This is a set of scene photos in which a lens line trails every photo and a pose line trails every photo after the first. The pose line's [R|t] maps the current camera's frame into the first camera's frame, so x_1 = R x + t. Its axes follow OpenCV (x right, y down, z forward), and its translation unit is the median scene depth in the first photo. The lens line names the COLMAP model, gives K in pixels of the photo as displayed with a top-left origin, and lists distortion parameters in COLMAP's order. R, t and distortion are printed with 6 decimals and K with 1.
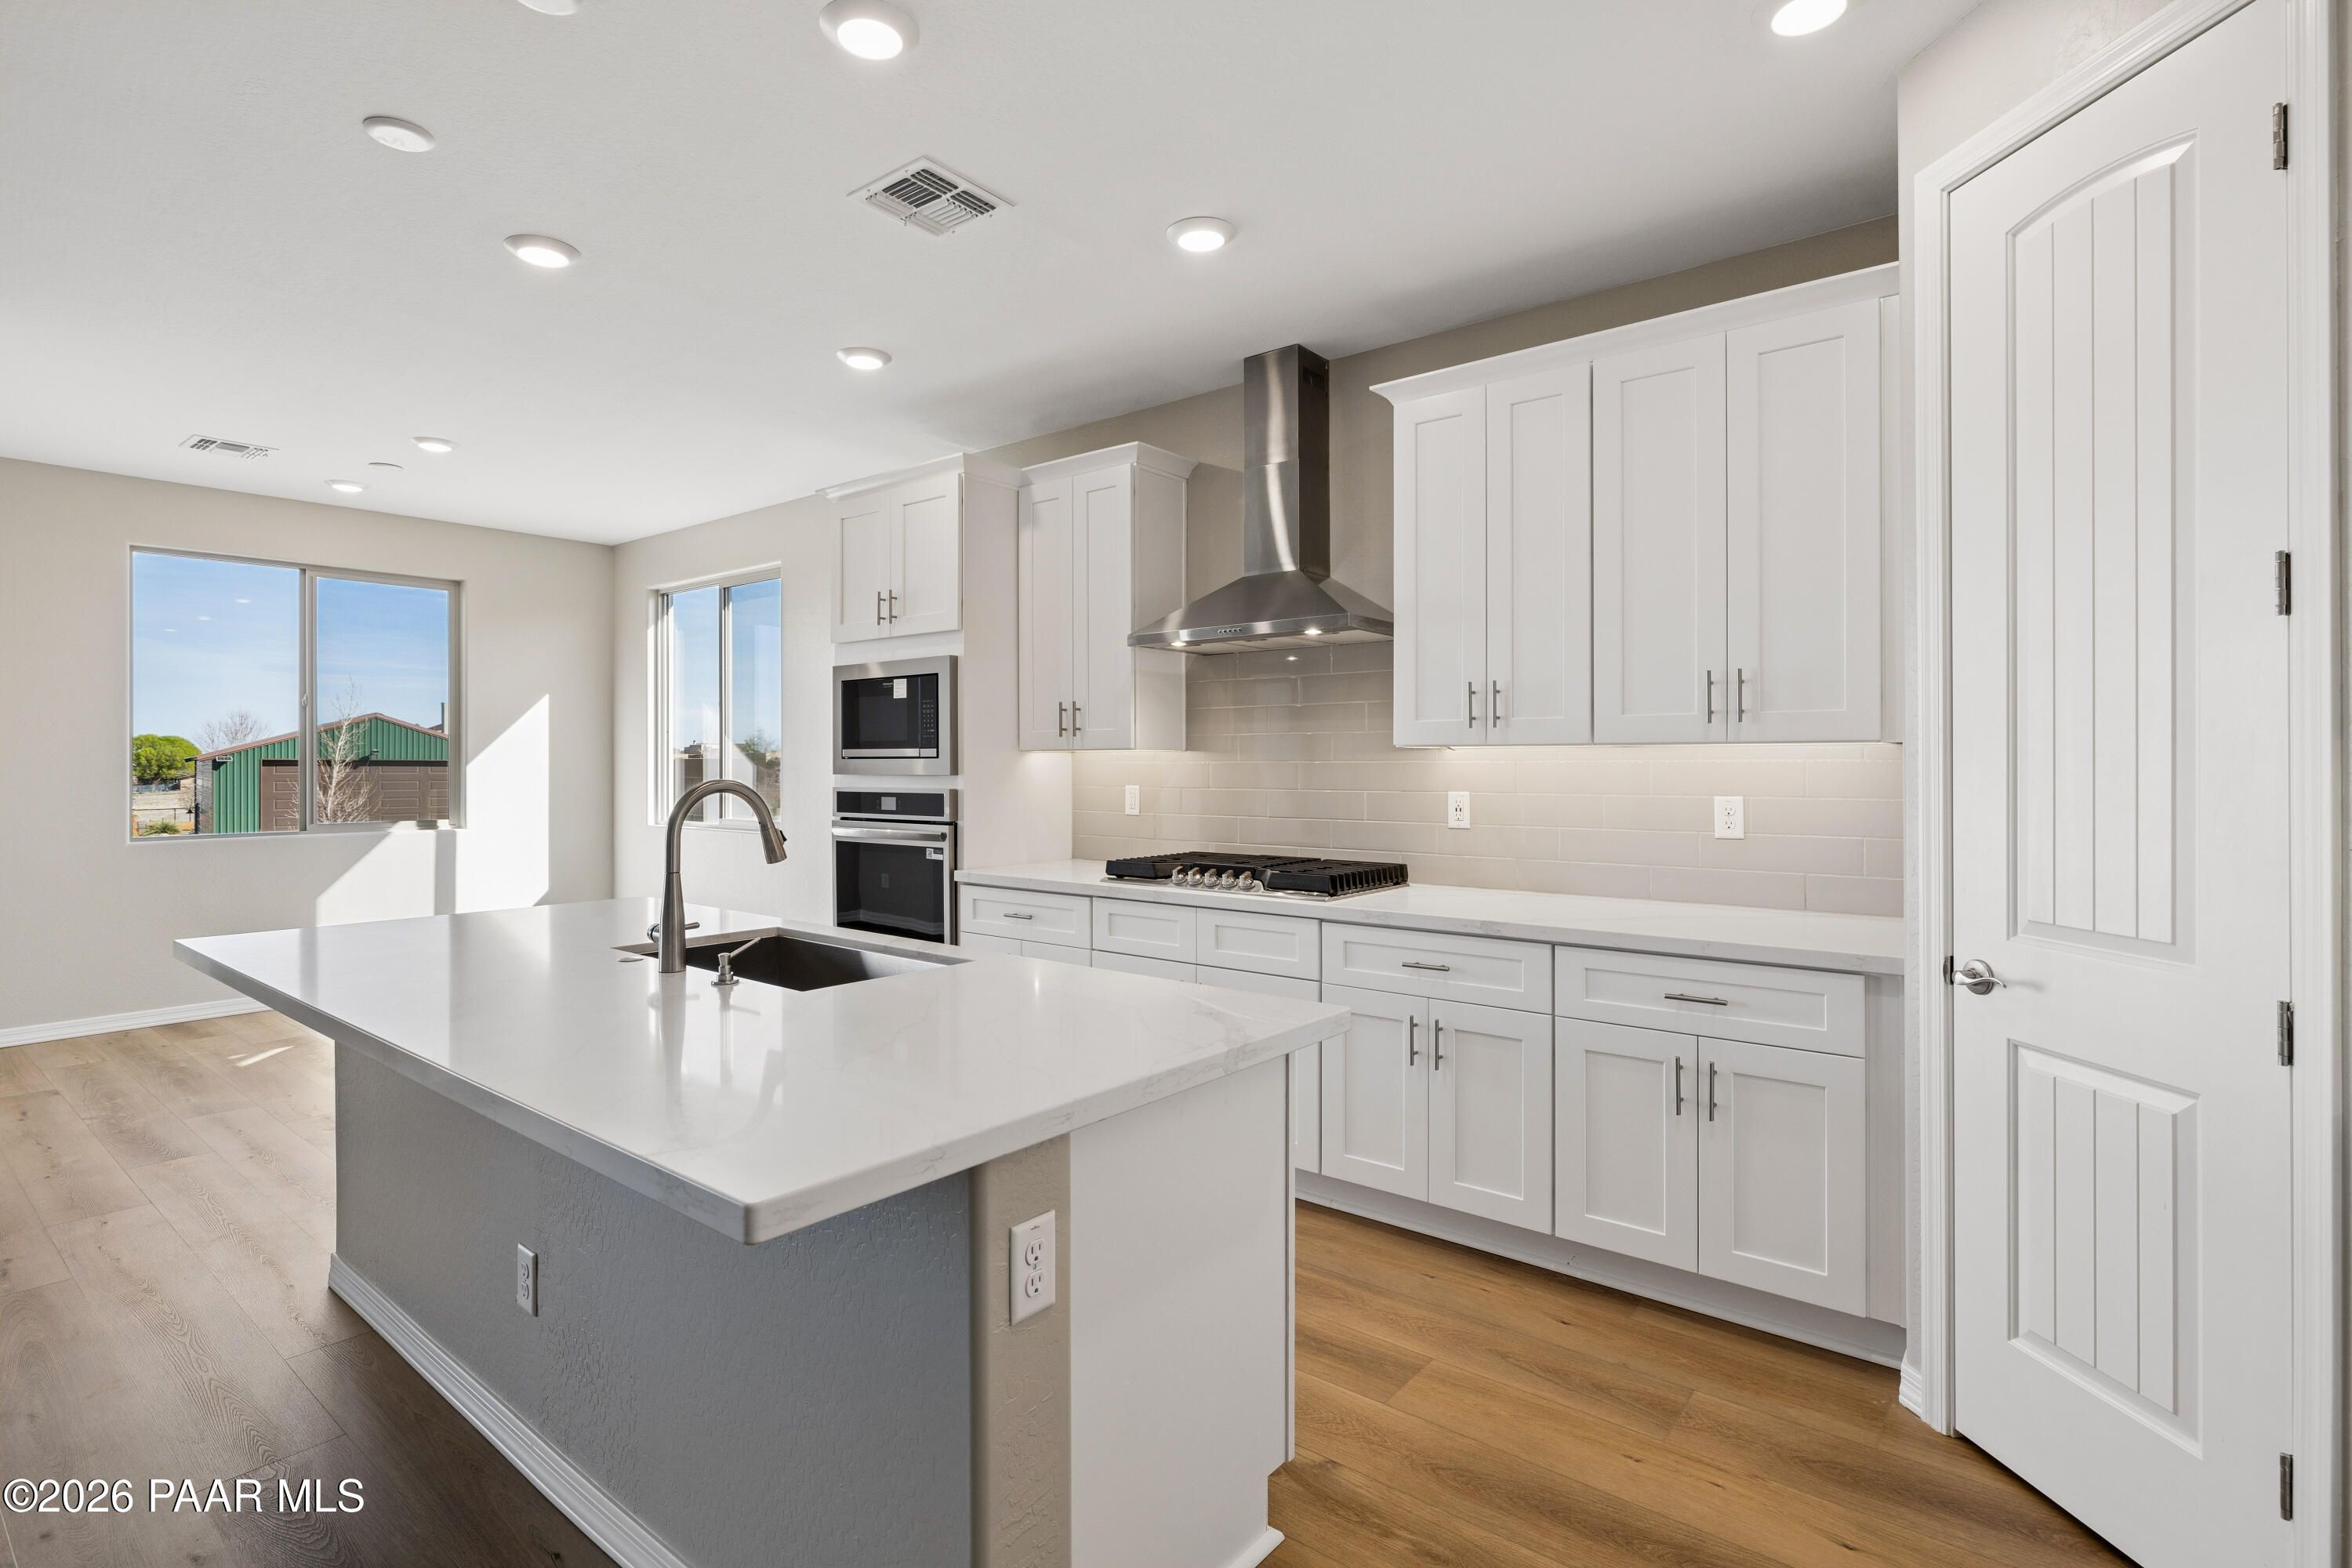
lens RADIAL K [[1125.5, 0, 1183.1], [0, 1125.5, 760.0], [0, 0, 1]] dist [-0.011336, 0.001114]
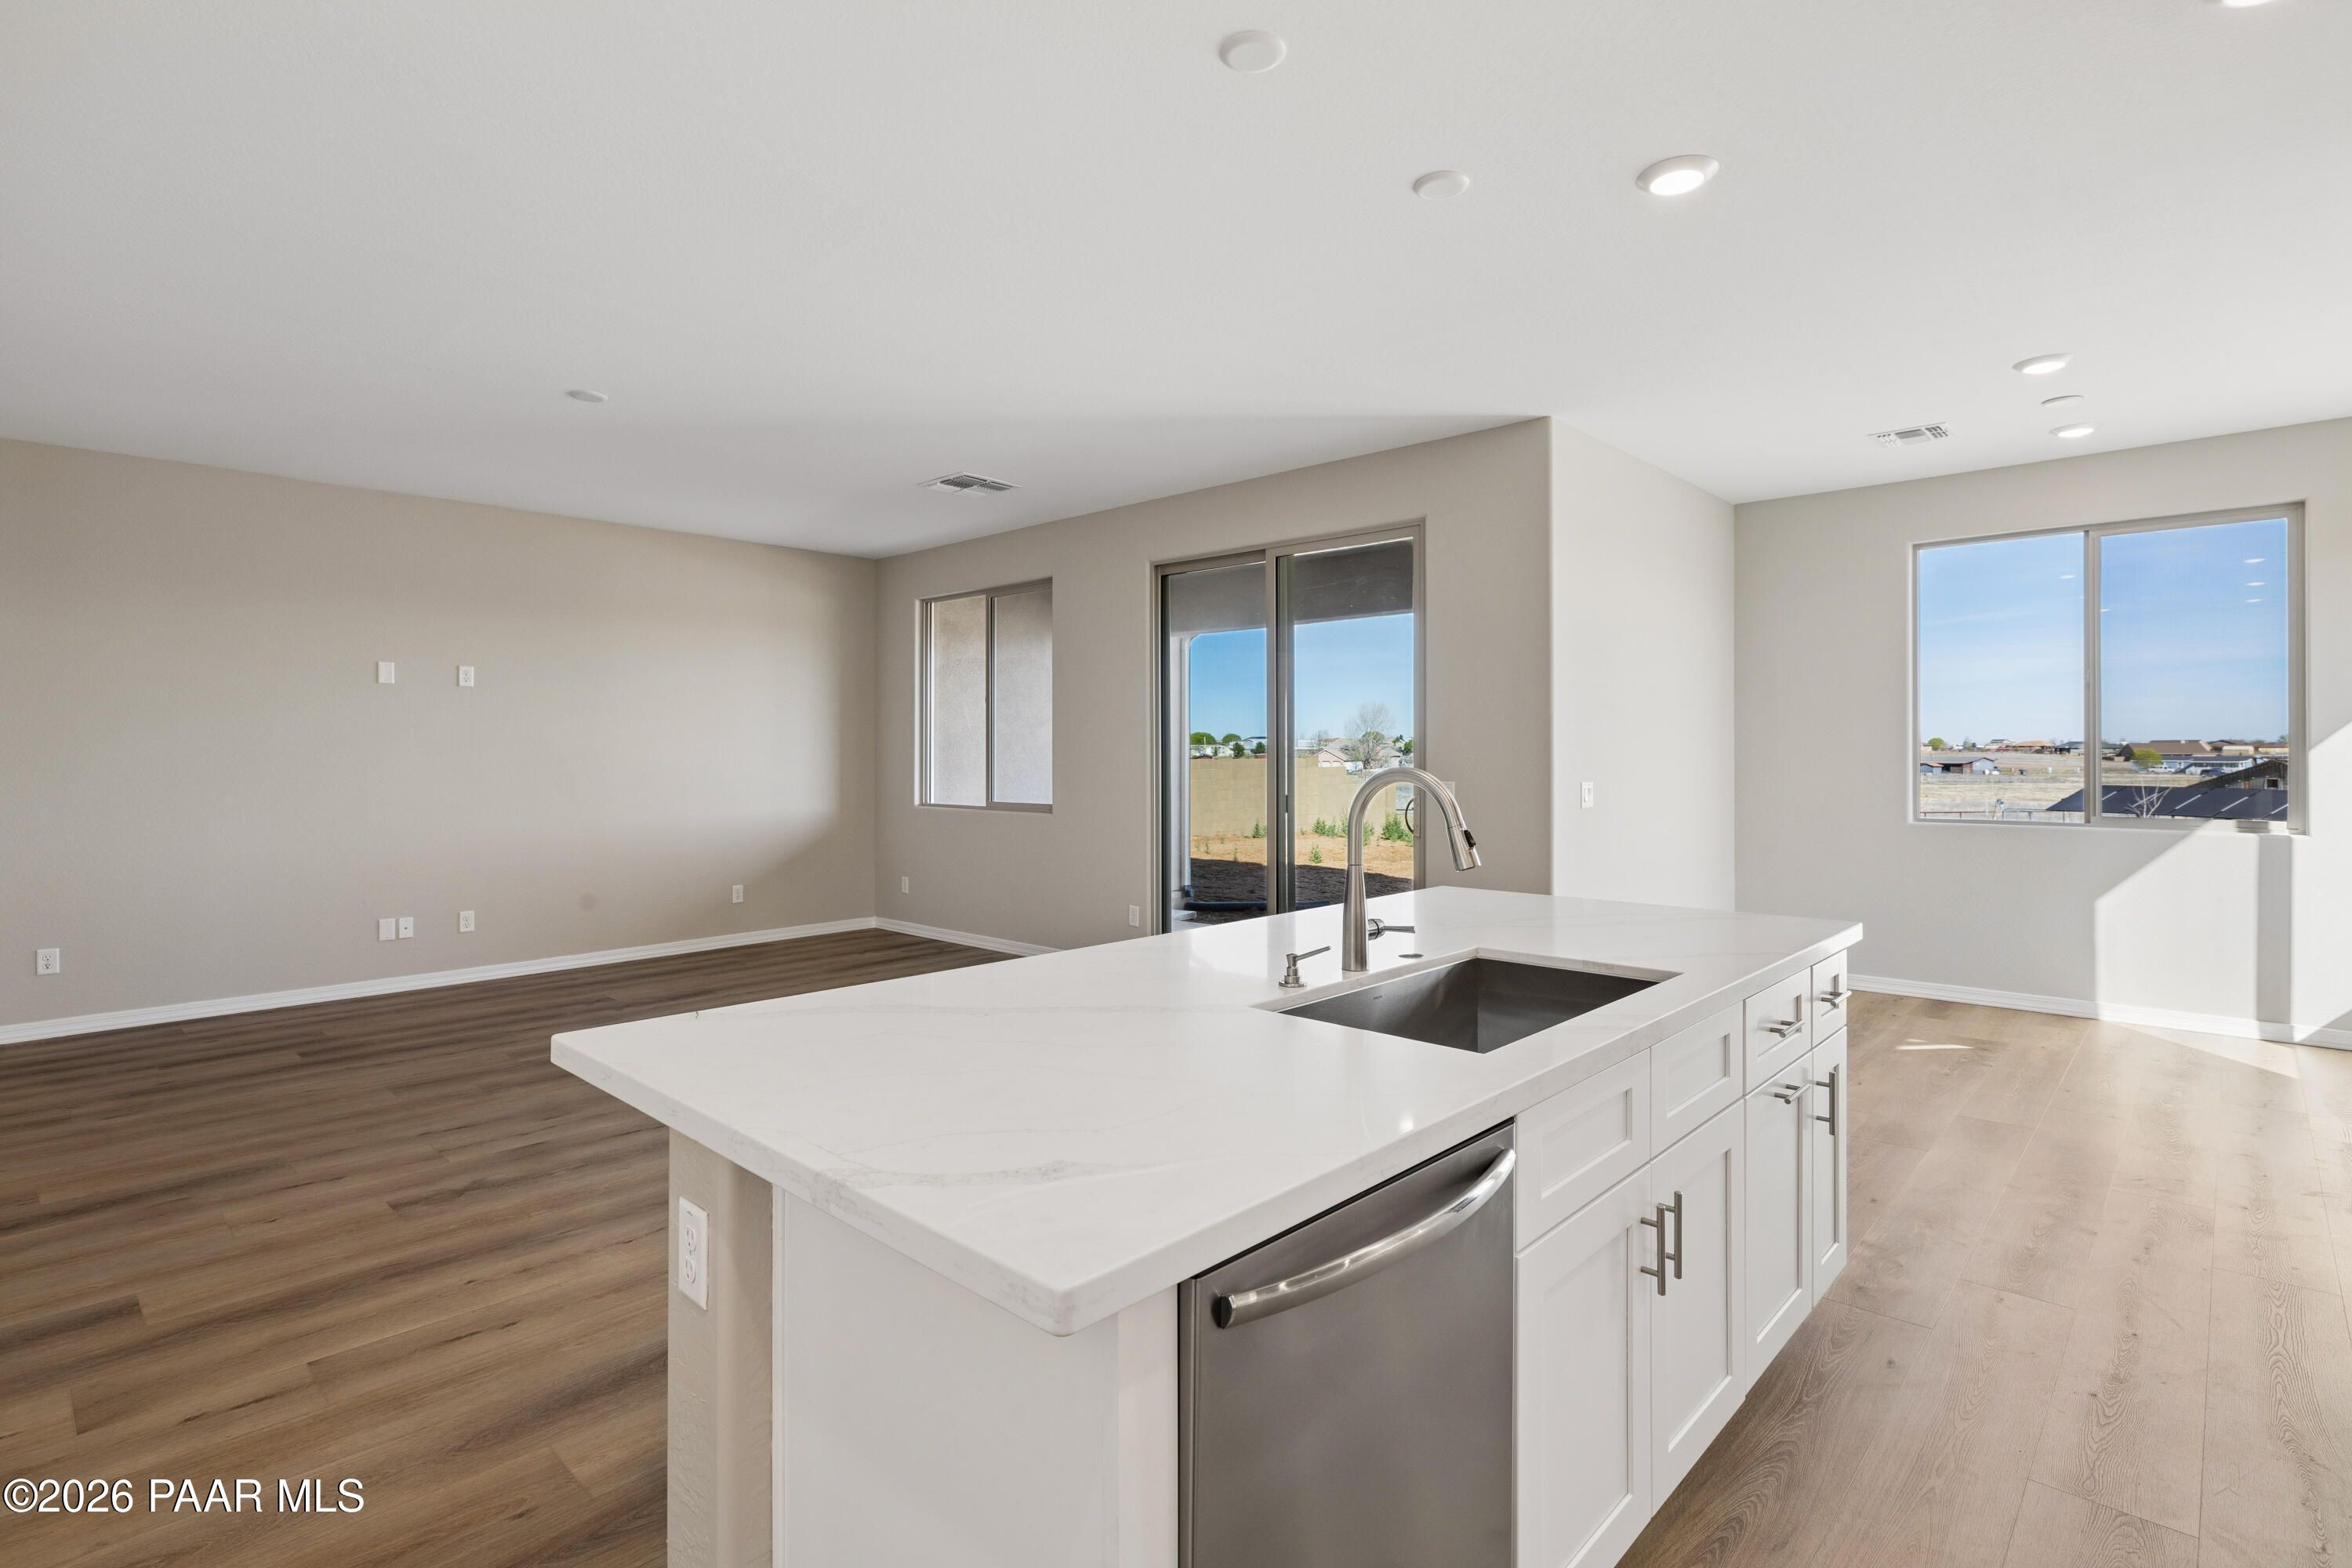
lens RADIAL K [[1144.3, 0, 1161.5], [0, 1144.3, 757.1], [0, 0, 1]] dist [-0.000217, -0.000120]
pose [[-0.089034, 0.006295, -0.996009, 0.261821], [0.006219, 0.999964, 0.005764, 0.000504], [0.996009, -0.005681, -0.089070, 0.464827]]
